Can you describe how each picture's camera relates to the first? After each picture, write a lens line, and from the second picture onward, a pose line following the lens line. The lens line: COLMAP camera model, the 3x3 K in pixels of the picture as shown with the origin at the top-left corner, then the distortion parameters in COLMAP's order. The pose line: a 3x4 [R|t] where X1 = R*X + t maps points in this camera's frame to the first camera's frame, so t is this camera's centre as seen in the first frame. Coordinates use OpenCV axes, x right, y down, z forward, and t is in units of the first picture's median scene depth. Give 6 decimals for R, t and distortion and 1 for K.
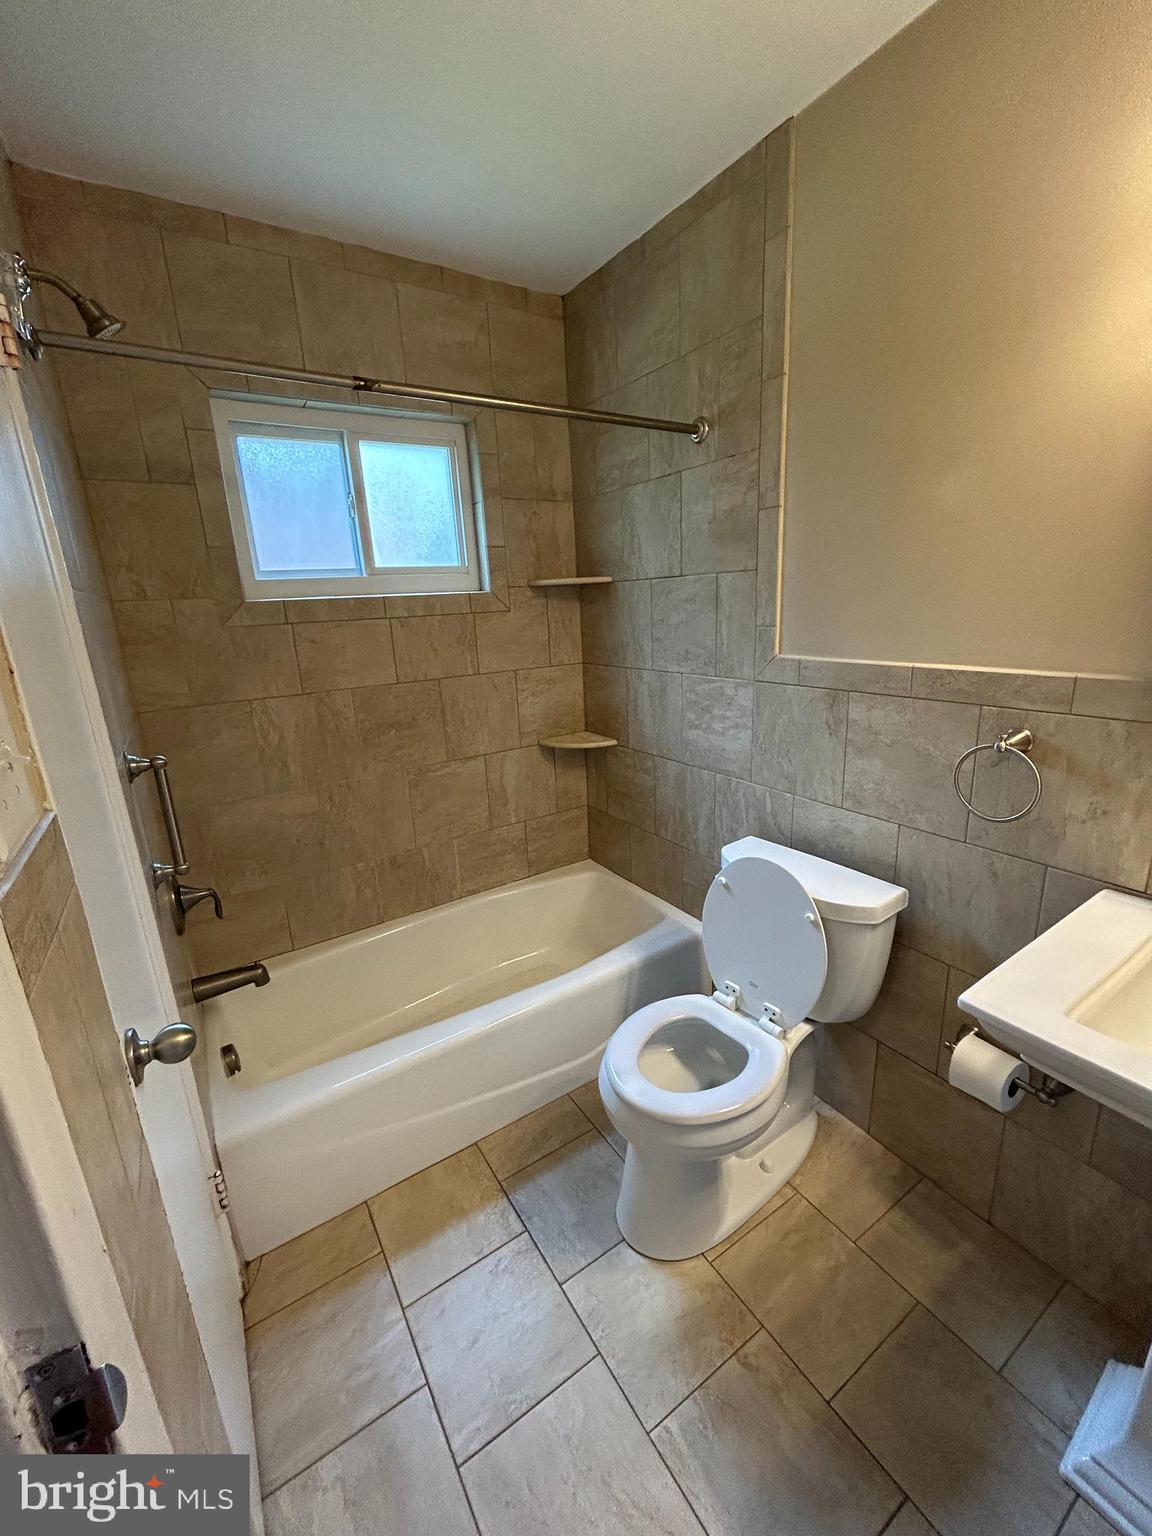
lens RADIAL K [[620.7, 0, 576.0], [0, 620.7, 768.0], [0, 0, 1]] dist [-0.003713, 0.003939]
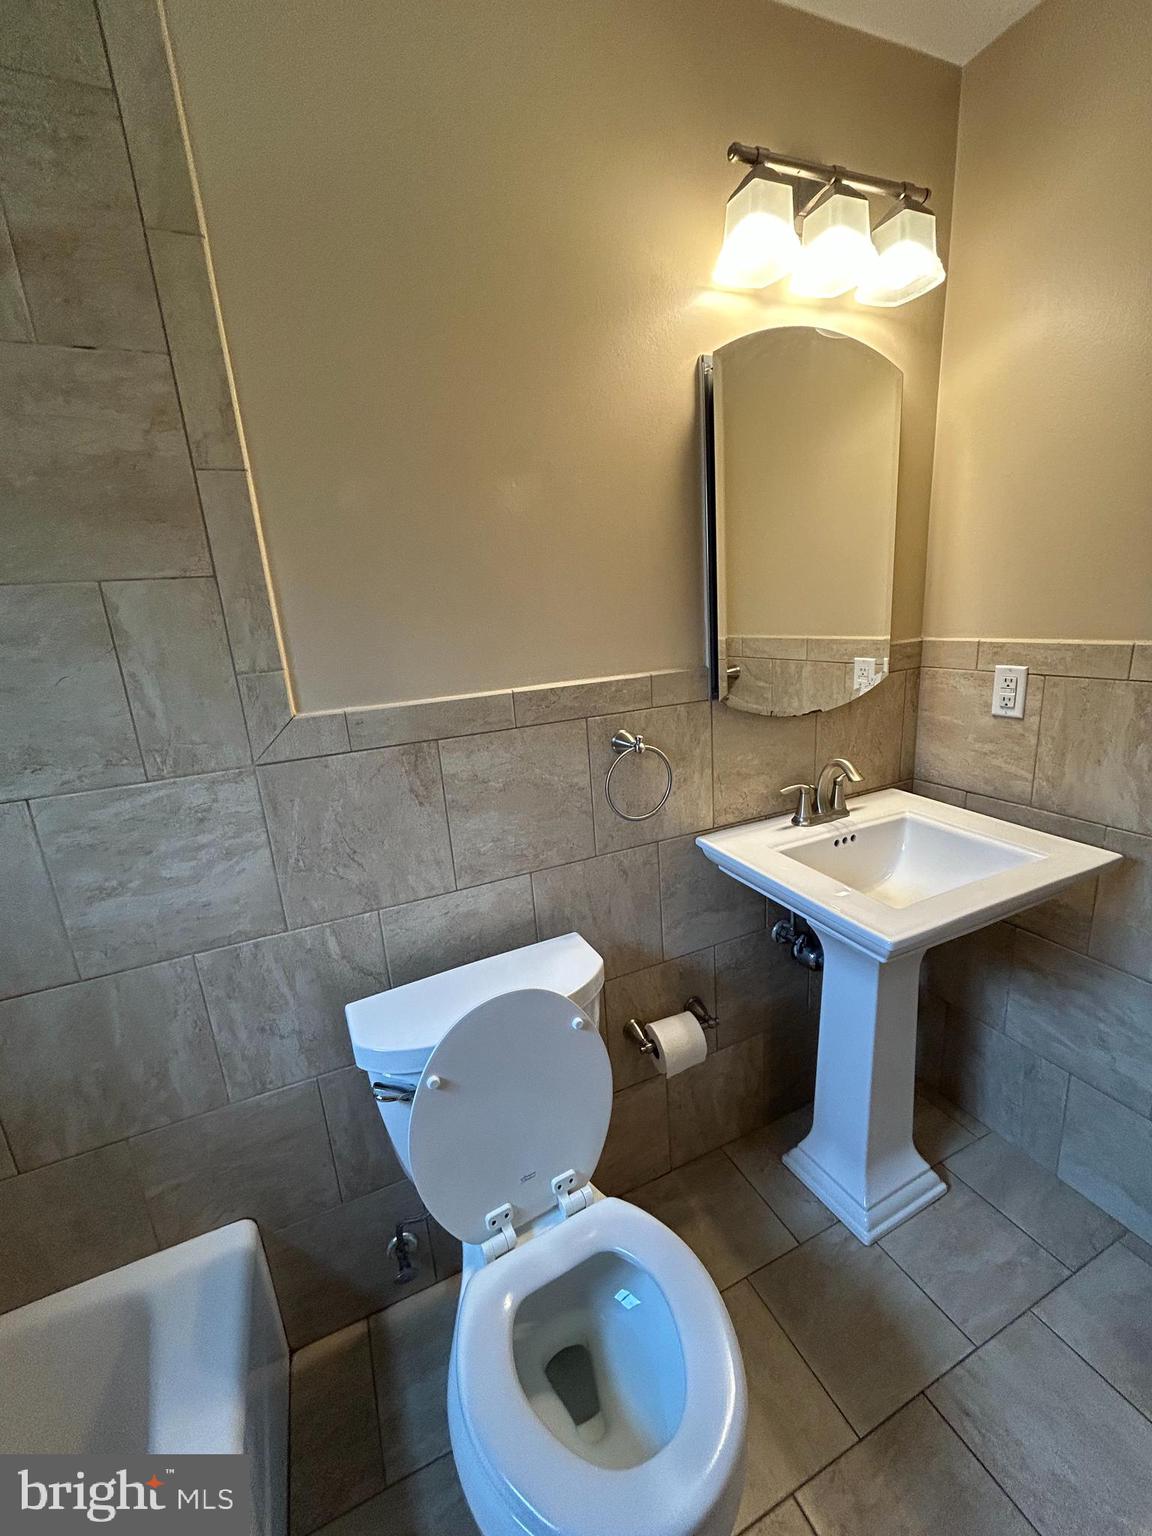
lens RADIAL K [[620.7, 0, 576.0], [0, 620.7, 768.0], [0, 0, 1]] dist [-0.003713, 0.003939]
pose [[0.150157, -0.205894, 0.966985, -0.244093], [0.321486, 0.935089, 0.149181, -0.136041], [-0.934933, 0.288471, 0.206602, 0.632661]]
